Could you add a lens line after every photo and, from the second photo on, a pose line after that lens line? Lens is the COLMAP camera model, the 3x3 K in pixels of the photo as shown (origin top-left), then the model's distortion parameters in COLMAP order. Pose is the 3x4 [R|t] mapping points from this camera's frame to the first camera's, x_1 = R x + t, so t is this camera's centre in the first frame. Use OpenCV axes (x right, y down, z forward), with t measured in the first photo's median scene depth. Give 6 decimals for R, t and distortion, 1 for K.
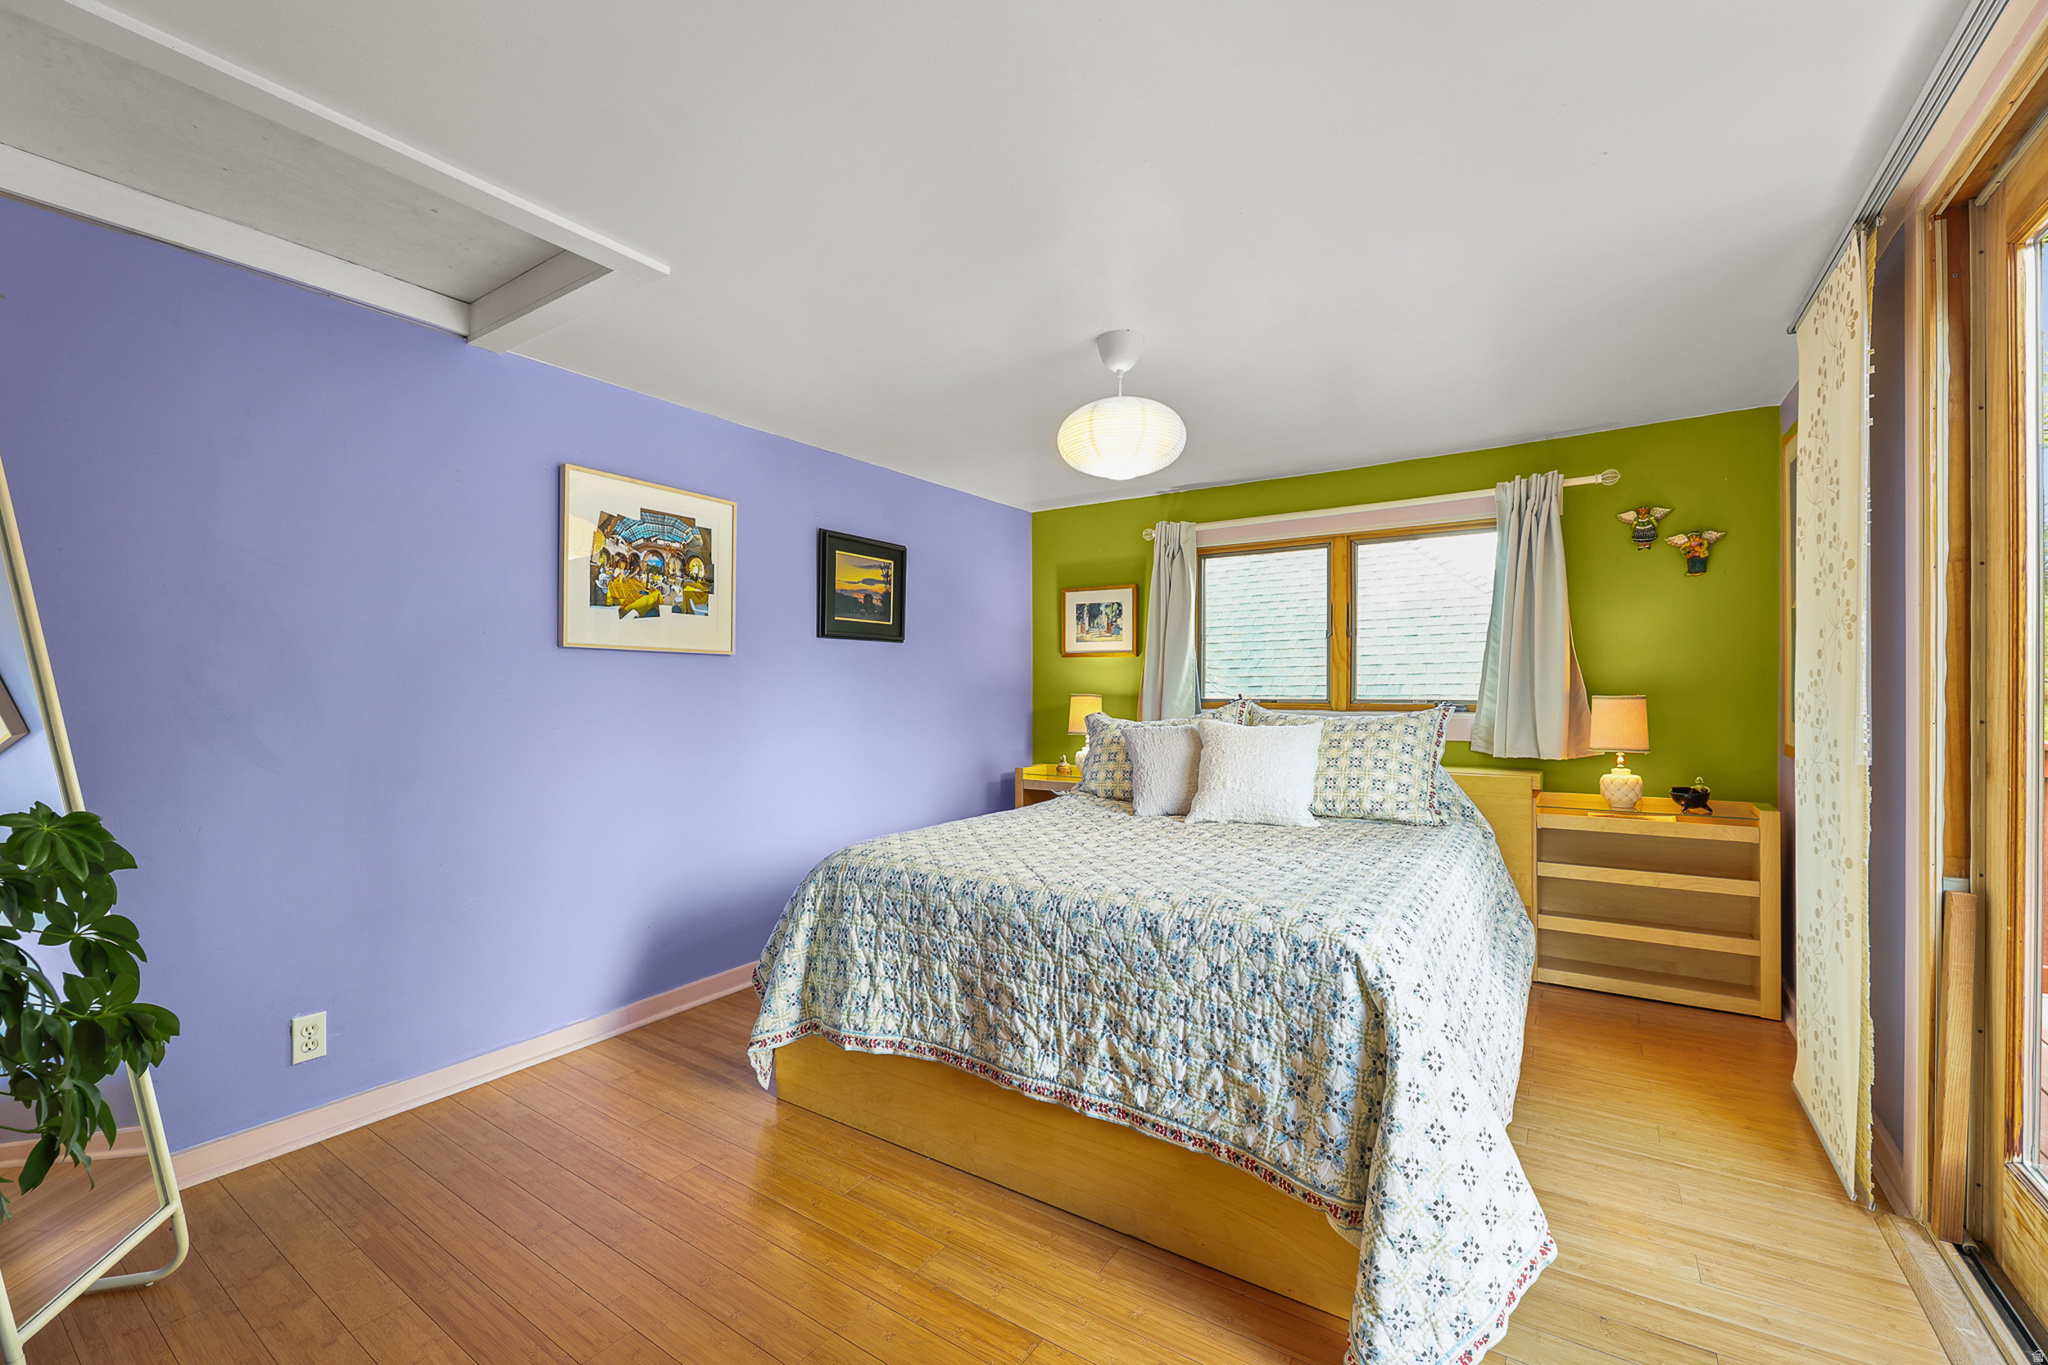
lens RADIAL K [[832.7, 0, 1020.2], [0, 832.7, 687.0], [0, 0, 1]] dist [-0.011658, -0.000206]
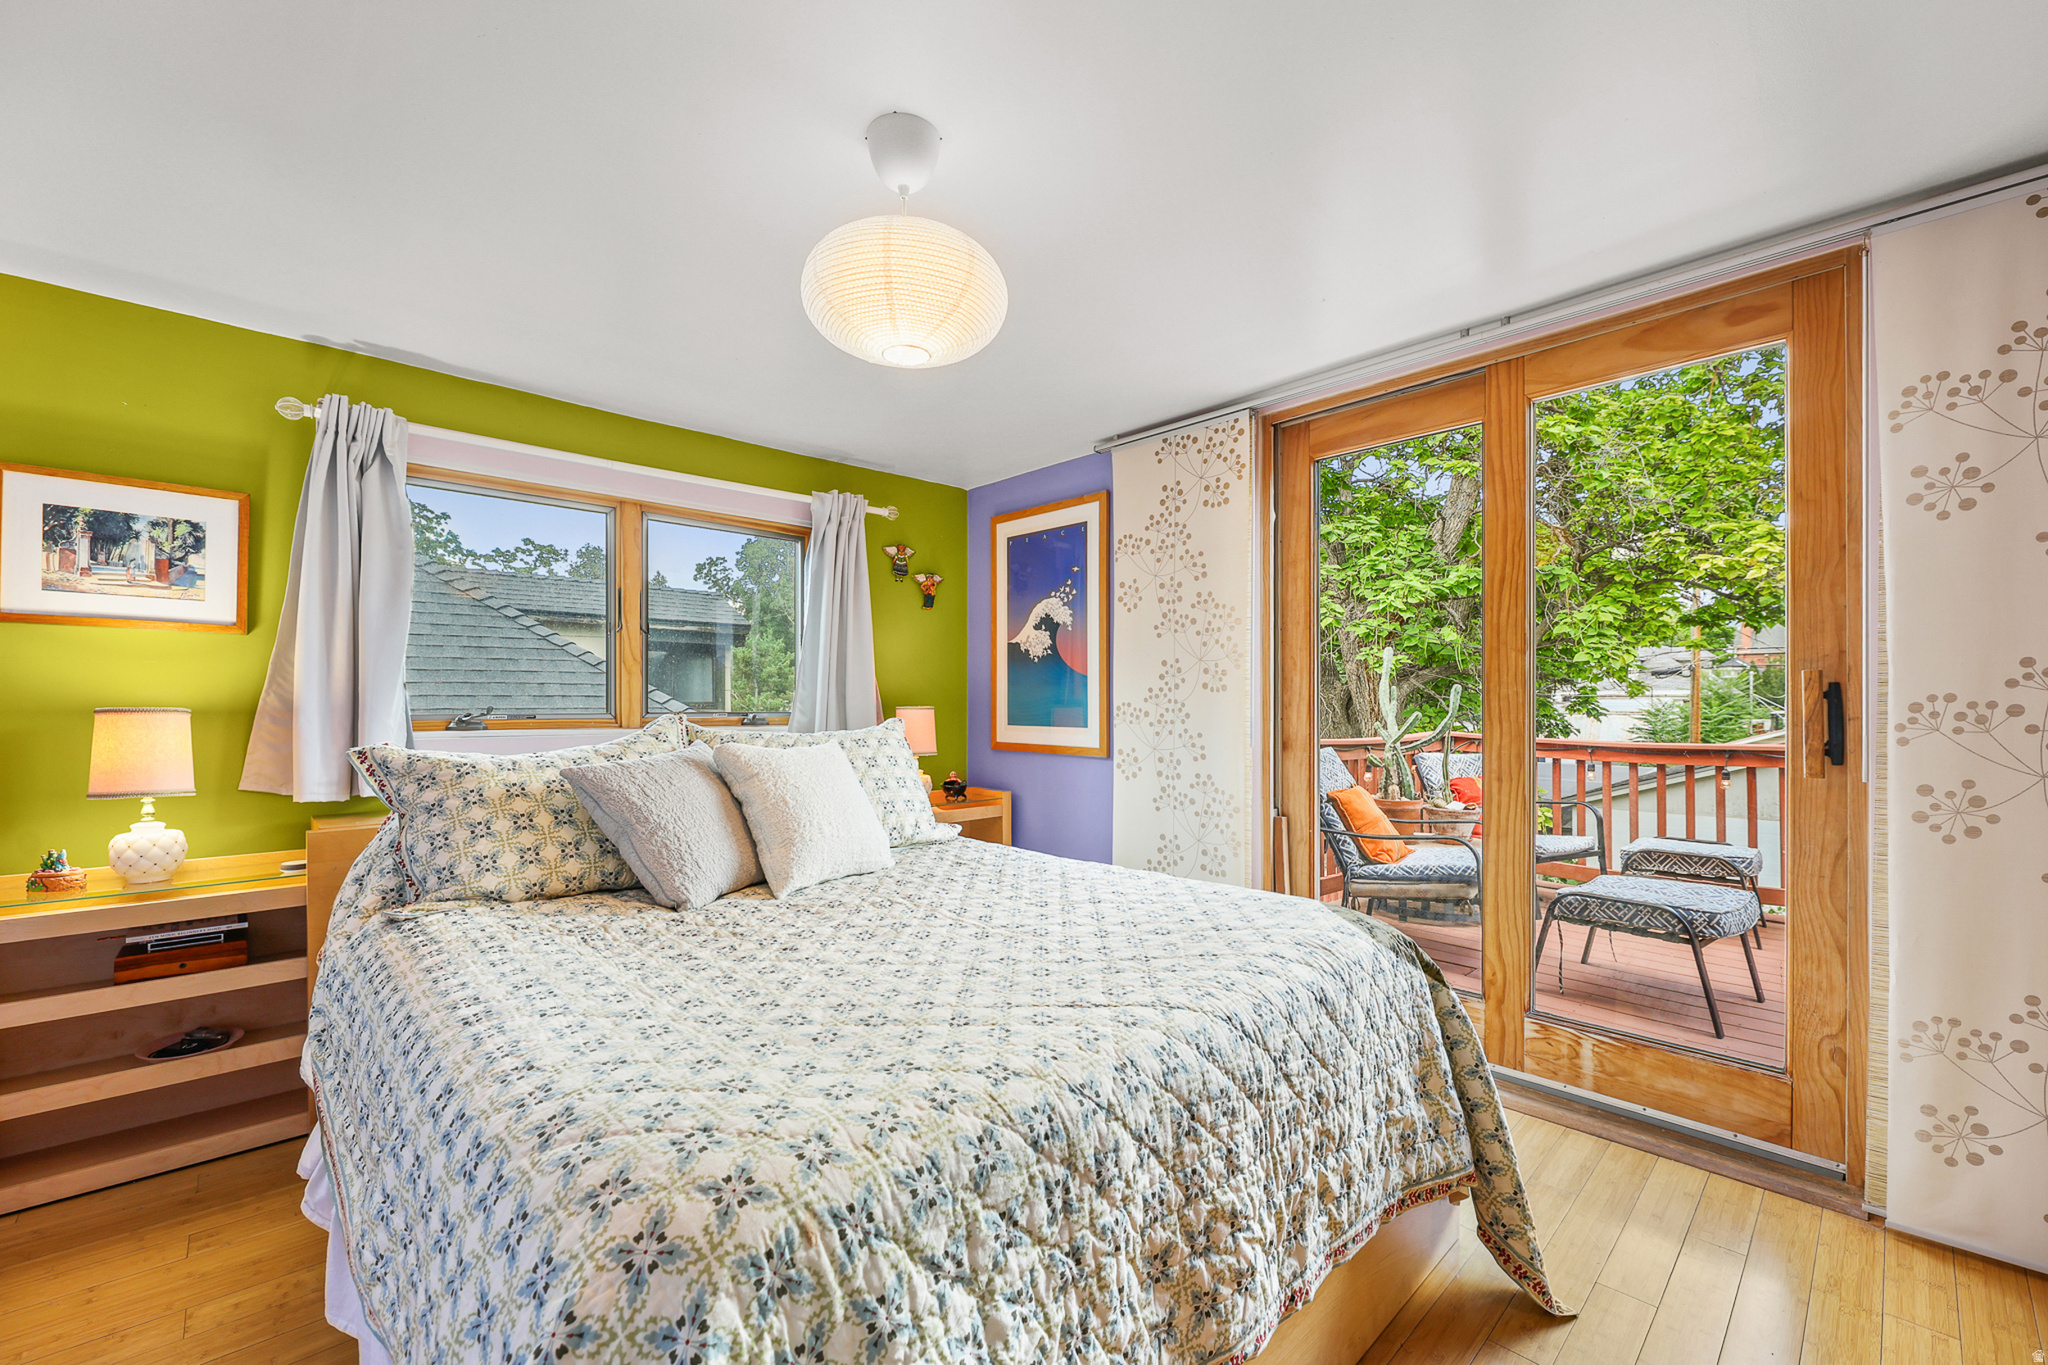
lens RADIAL K [[832.7, 0, 1021.3], [0, 832.7, 695.8], [0, 0, 1]] dist [-0.011658, -0.000206]
pose [[0.217571, 0.010926, 0.975983, -0.365986], [-0.005195, 0.999936, -0.010036, 0.006074], [-0.976031, -0.002886, 0.217614, 0.600133]]
